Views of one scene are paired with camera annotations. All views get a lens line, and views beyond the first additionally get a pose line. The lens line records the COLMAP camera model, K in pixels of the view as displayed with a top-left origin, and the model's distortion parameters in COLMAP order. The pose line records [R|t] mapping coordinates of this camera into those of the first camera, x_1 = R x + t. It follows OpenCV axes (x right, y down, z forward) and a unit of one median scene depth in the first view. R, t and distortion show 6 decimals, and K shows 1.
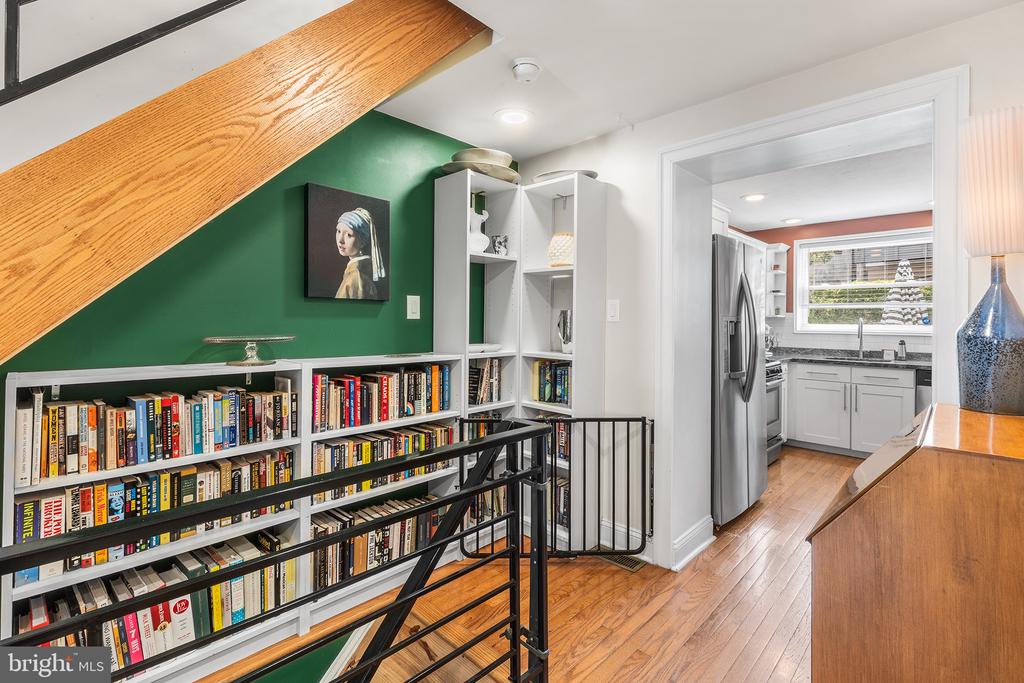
lens RADIAL K [[466.0, 0, 521.0], [0, 466.0, 320.1], [0, 0, 1]] dist [-0.000631, 0.027424]
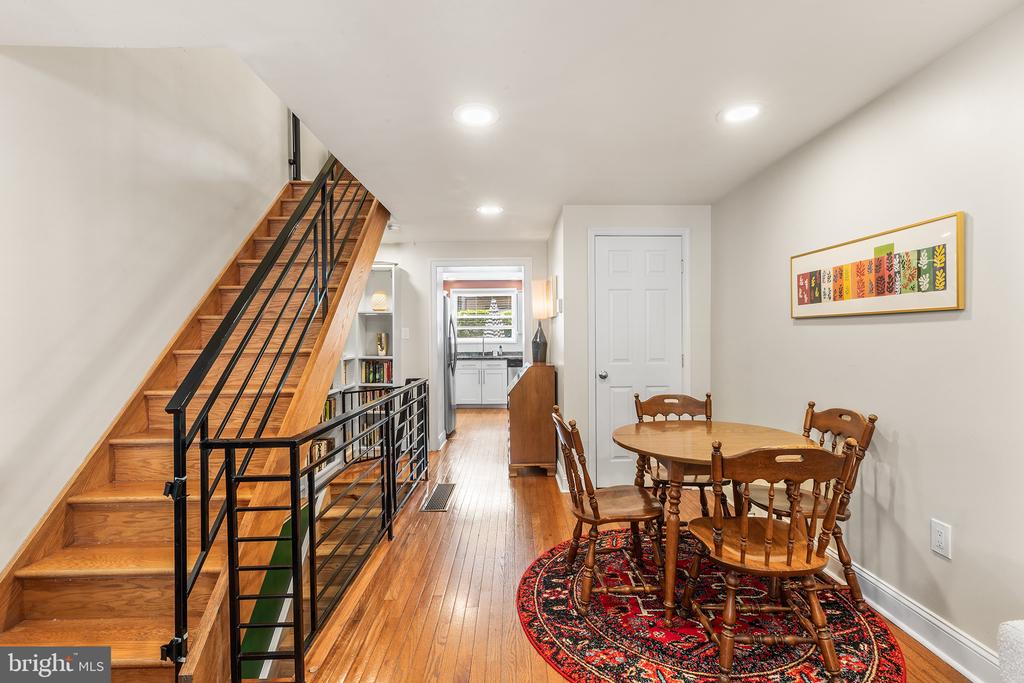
lens RADIAL K [[466.0, 0, 521.0], [0, 466.0, 320.1], [0, 0, 1]] dist [-0.000631, 0.027424]
pose [[0.706055, 0.013665, 0.708025, -0.823703], [0.009960, 0.999523, -0.029224, -0.012754], [-0.708087, 0.027686, 0.705583, -0.717324]]
